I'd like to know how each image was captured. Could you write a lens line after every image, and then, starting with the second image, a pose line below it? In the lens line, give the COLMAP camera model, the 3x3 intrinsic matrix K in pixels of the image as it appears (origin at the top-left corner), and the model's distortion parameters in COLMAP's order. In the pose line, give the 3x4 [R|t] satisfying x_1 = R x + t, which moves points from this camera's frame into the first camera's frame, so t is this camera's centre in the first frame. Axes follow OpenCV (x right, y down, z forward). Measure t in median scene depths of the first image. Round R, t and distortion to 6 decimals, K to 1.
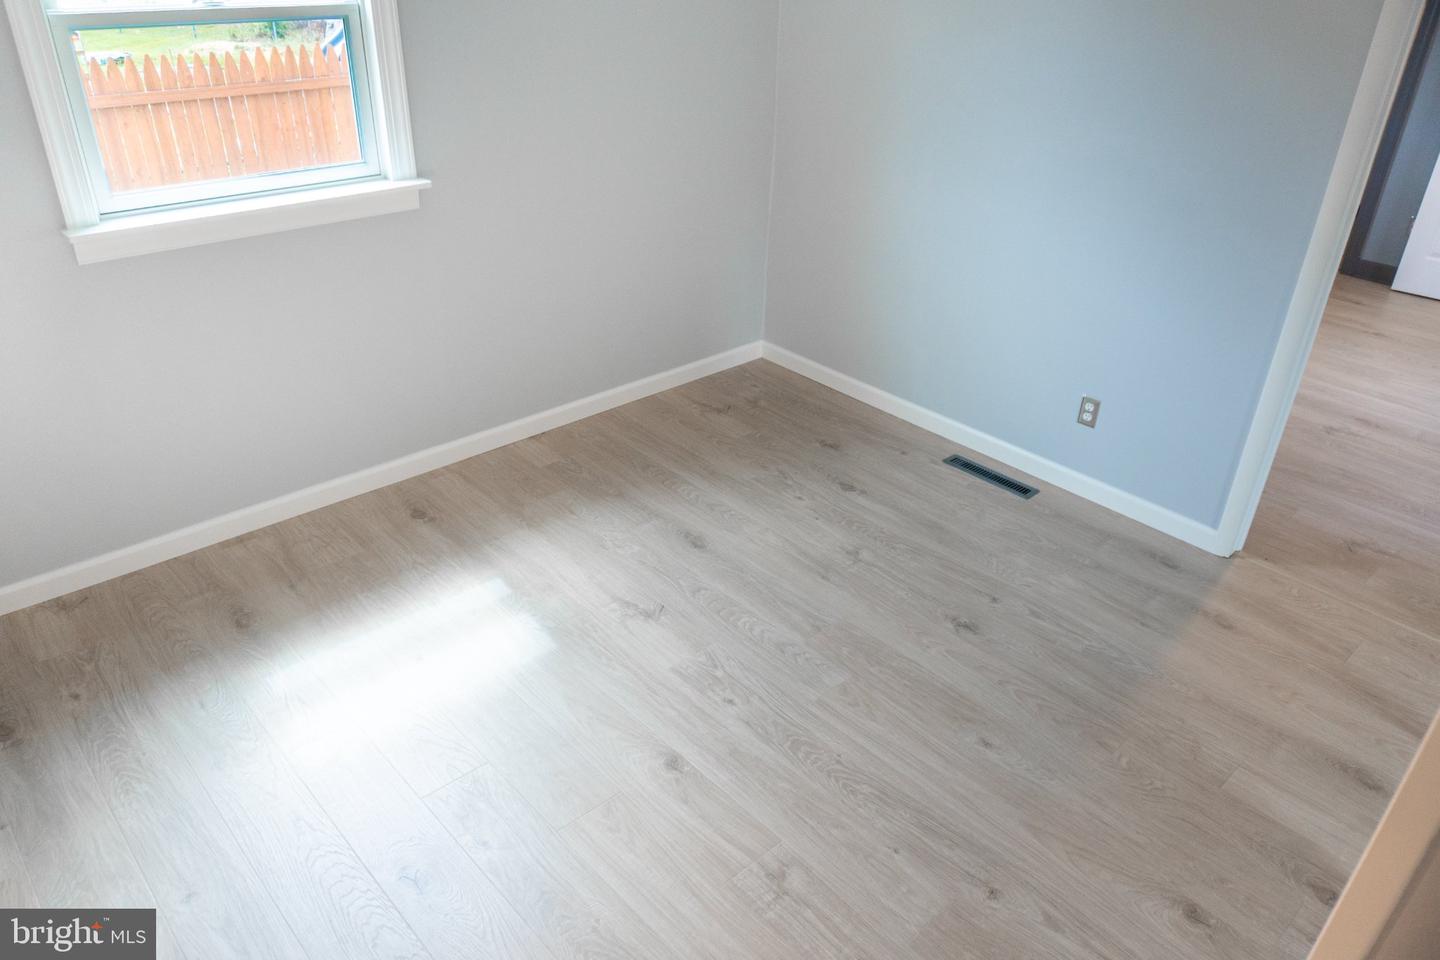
lens RADIAL K [[1000.5, 0, 722.6], [0, 1000.5, 478.3], [0, 0, 1]] dist [-0.006543, -0.005369]
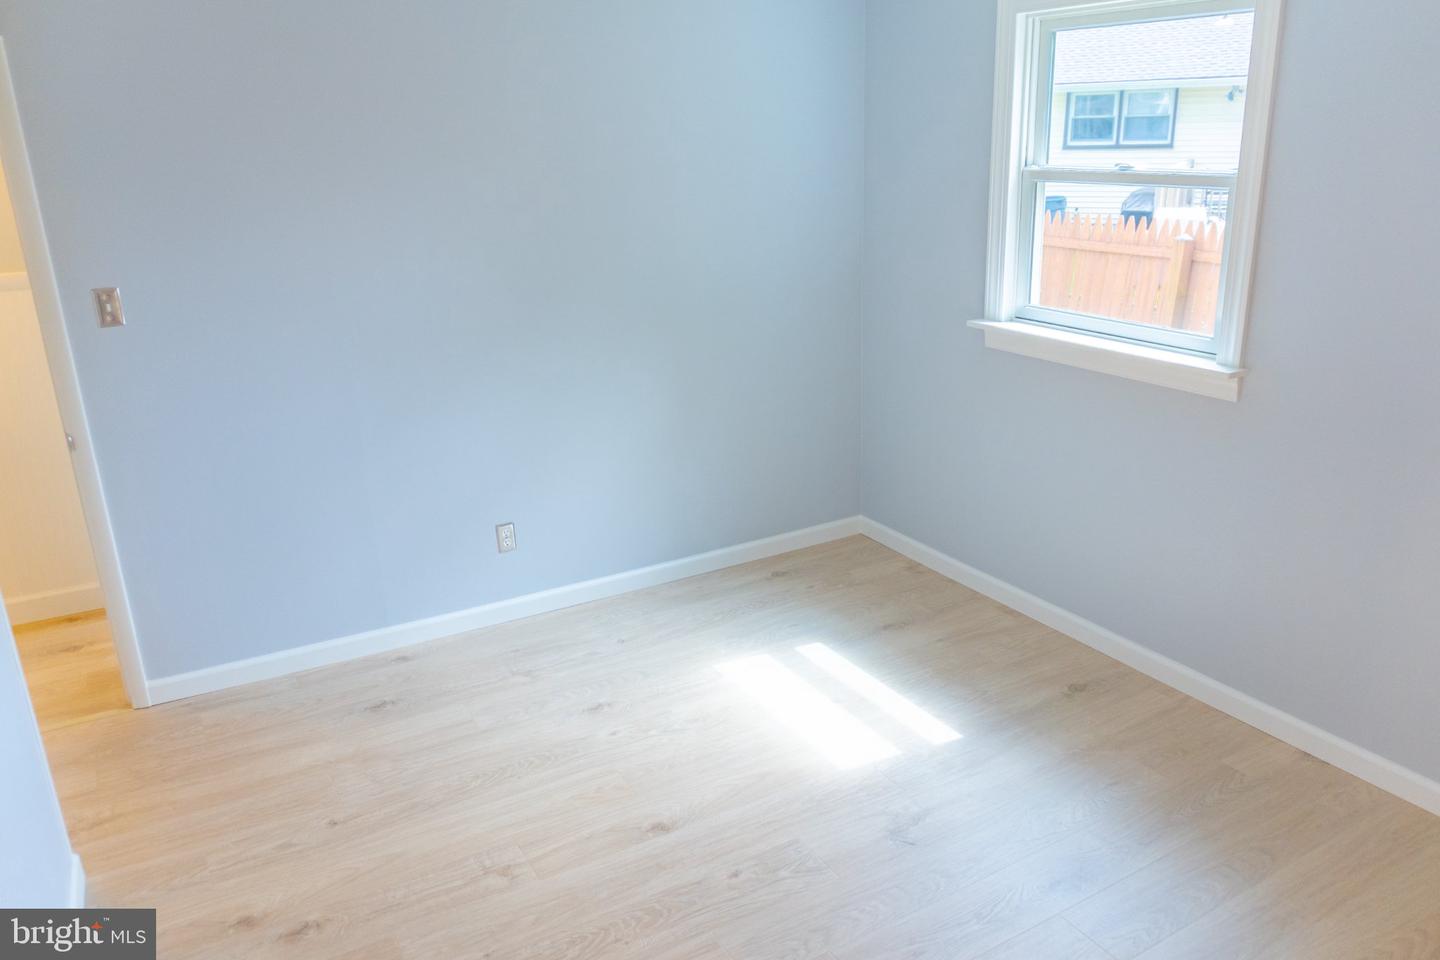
lens RADIAL K [[1040.8, 0, 720.0], [0, 1040.8, 480.0], [0, 0, 1]] dist [-0.010476, -0.005937]
pose [[-0.212144, 0.290908, -0.932935, 0.751089], [-0.461775, 0.811518, 0.358053, -0.383977], [0.861254, 0.506765, -0.037825, 0.793582]]
